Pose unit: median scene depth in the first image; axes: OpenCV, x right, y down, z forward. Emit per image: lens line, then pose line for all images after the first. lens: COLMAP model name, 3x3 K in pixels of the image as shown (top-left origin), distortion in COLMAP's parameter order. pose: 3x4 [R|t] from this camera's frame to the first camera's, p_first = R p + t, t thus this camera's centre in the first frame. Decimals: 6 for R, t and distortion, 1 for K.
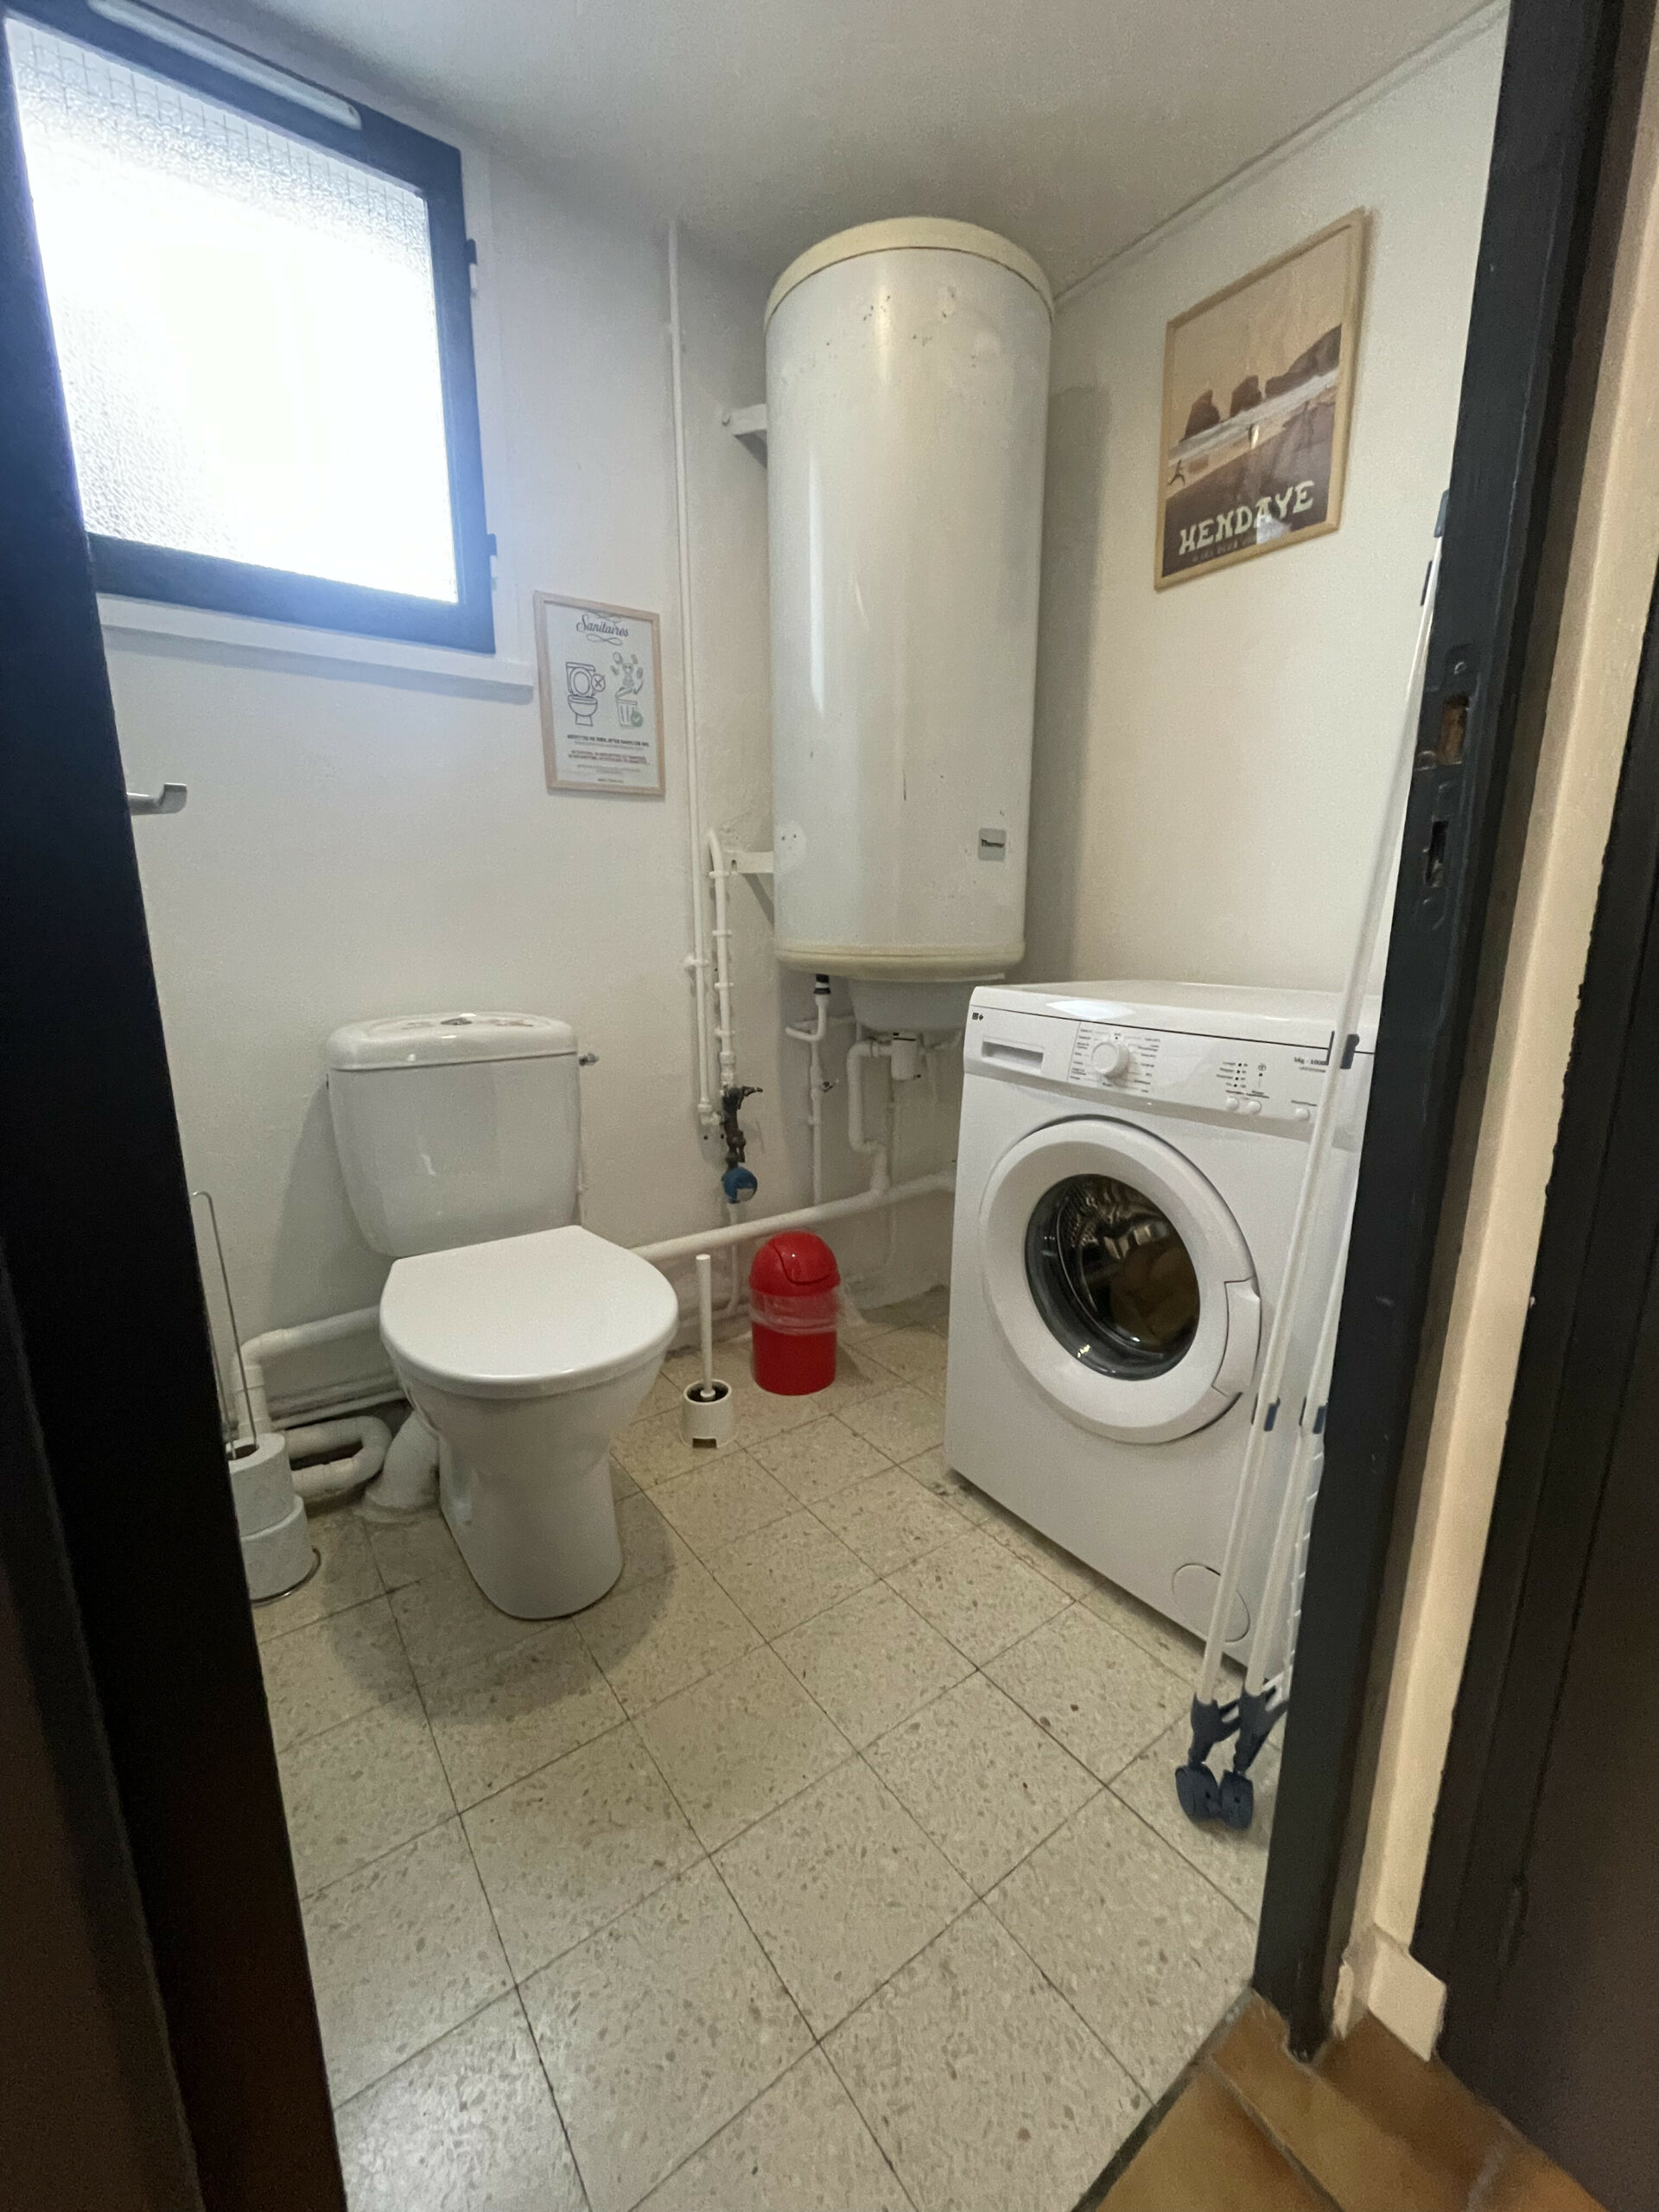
lens RADIAL K [[890.5, 0, 830.0], [0, 890.5, 1112.4], [0, 0, 1]] dist [-0.000579, -0.000728]
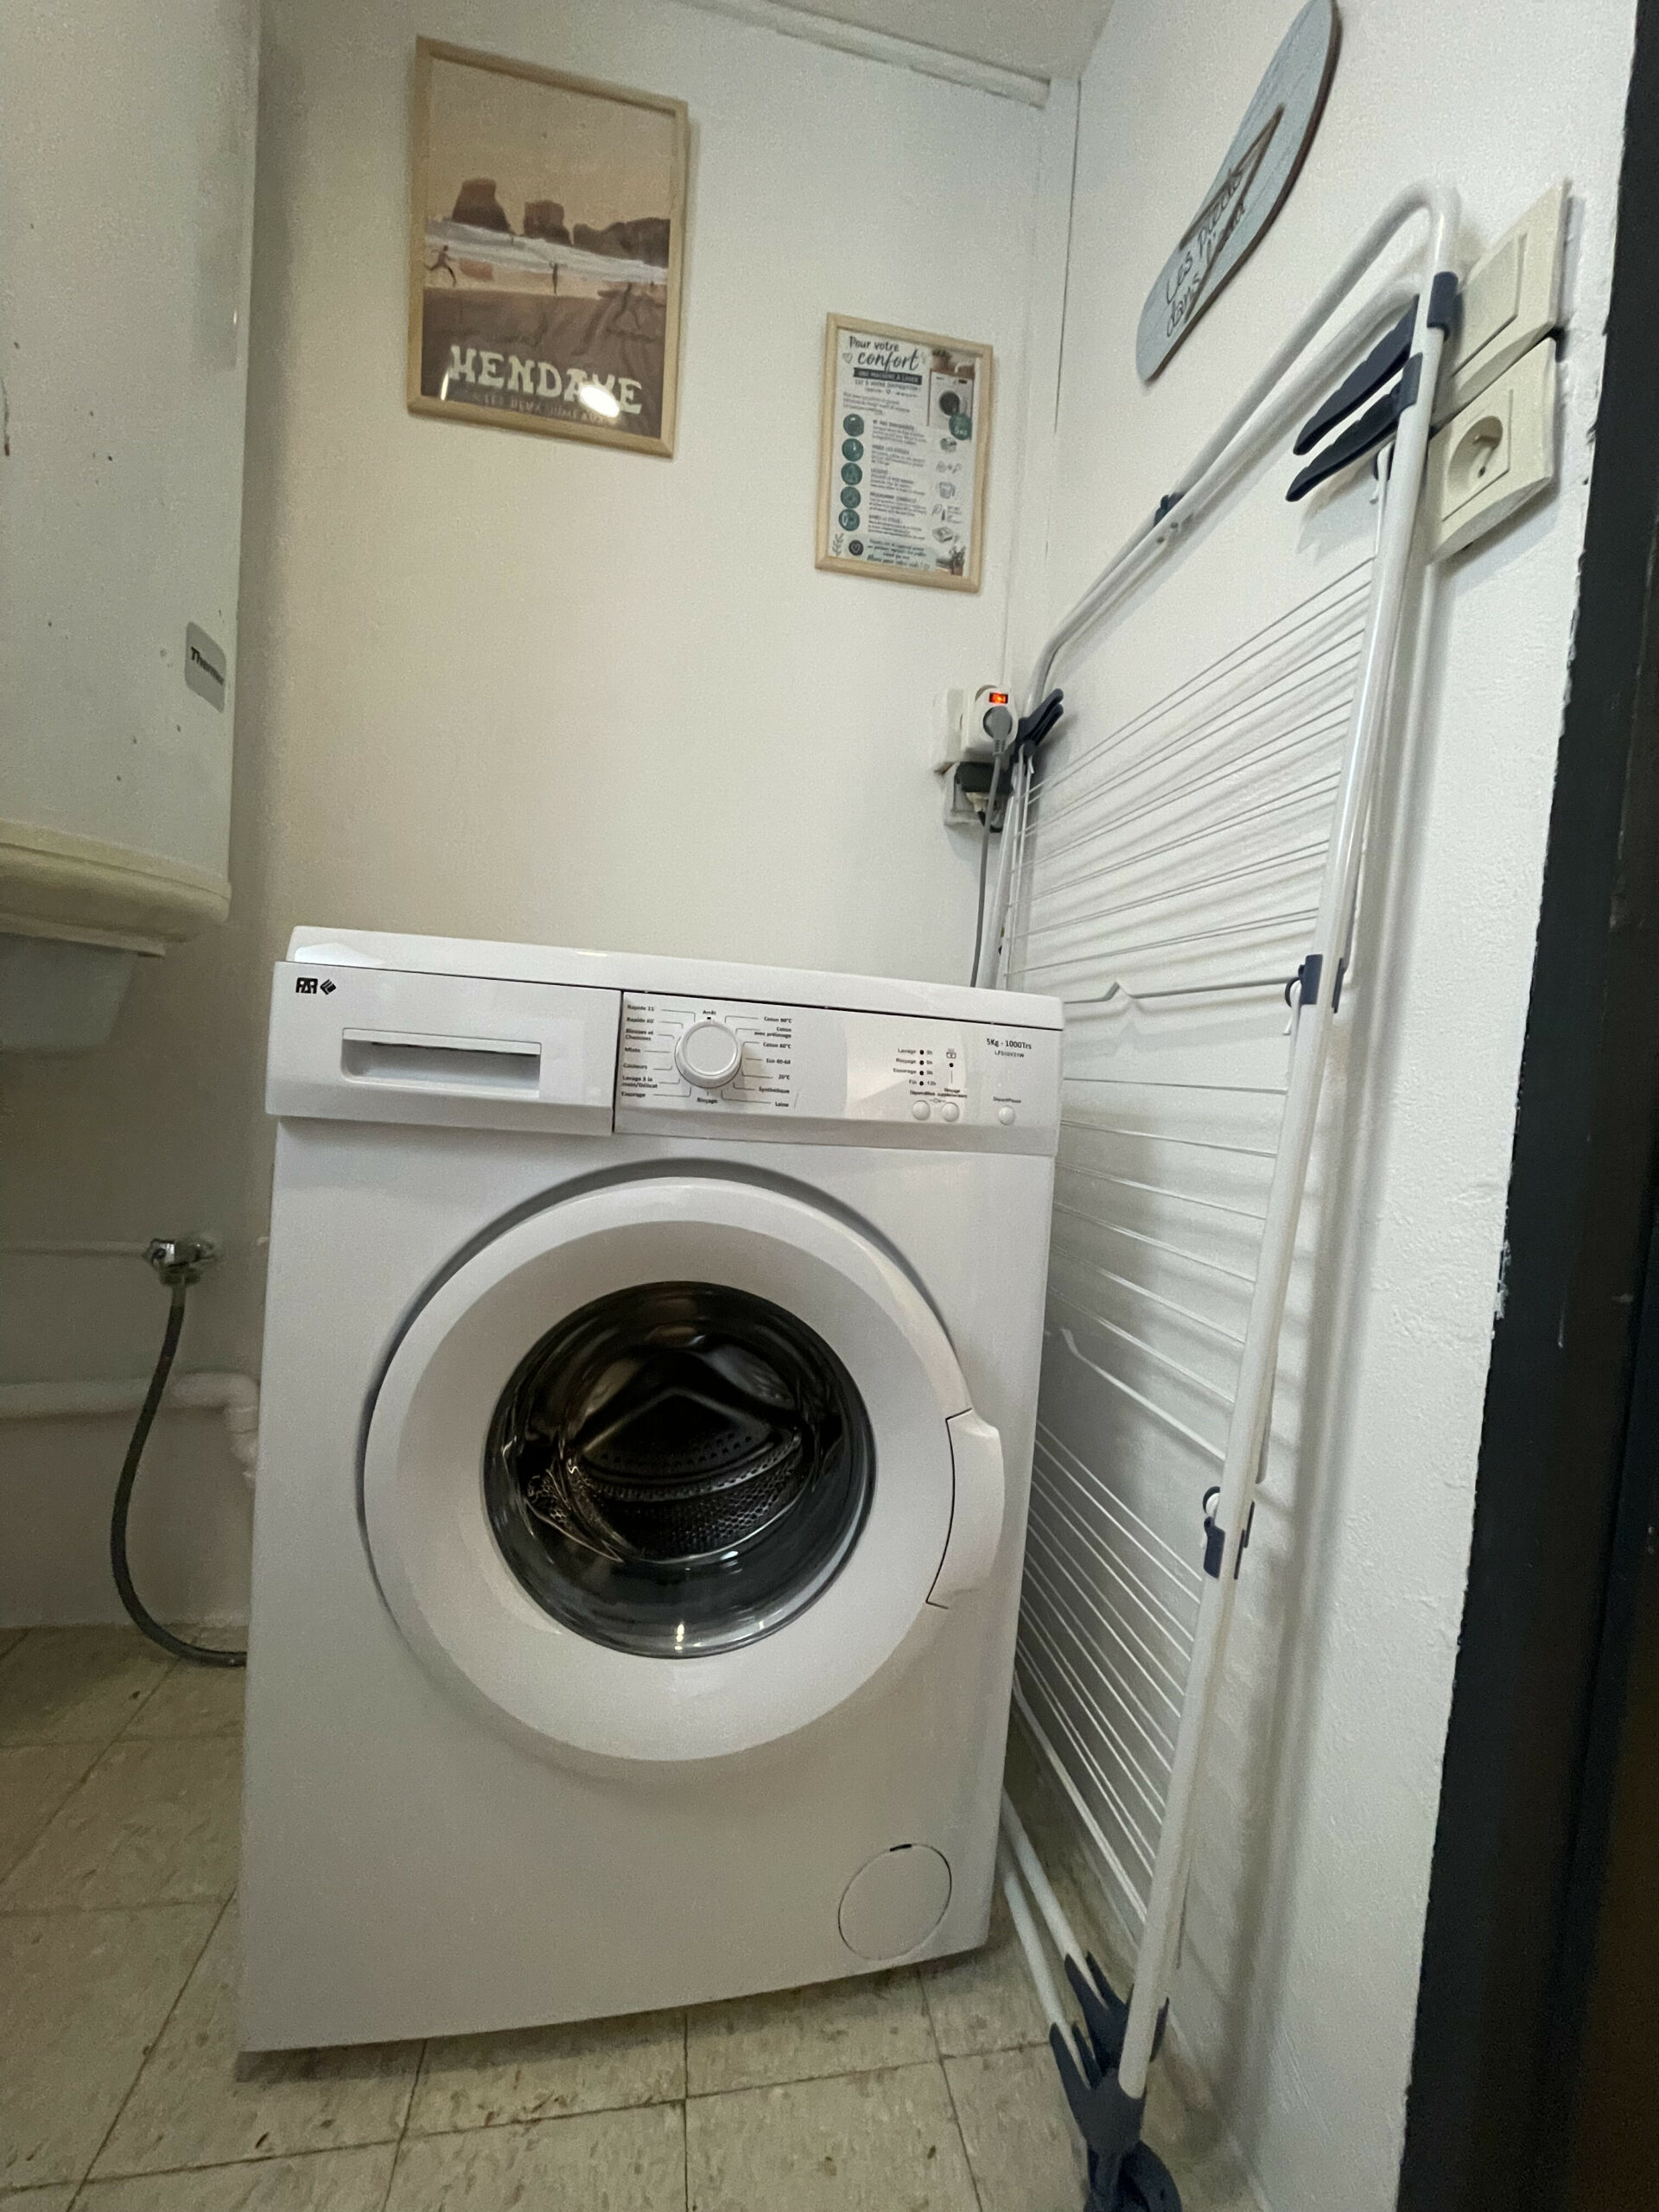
lens RADIAL K [[890.5, 0, 824.2], [0, 890.5, 1107.7], [0, 0, 1]] dist [-0.000579, -0.000728]
pose [[0.434361, -0.019491, 0.900528, -0.128339], [0.126297, 0.991207, -0.039464, 0.003831], [-0.891841, 0.130876, 0.433003, 0.559210]]
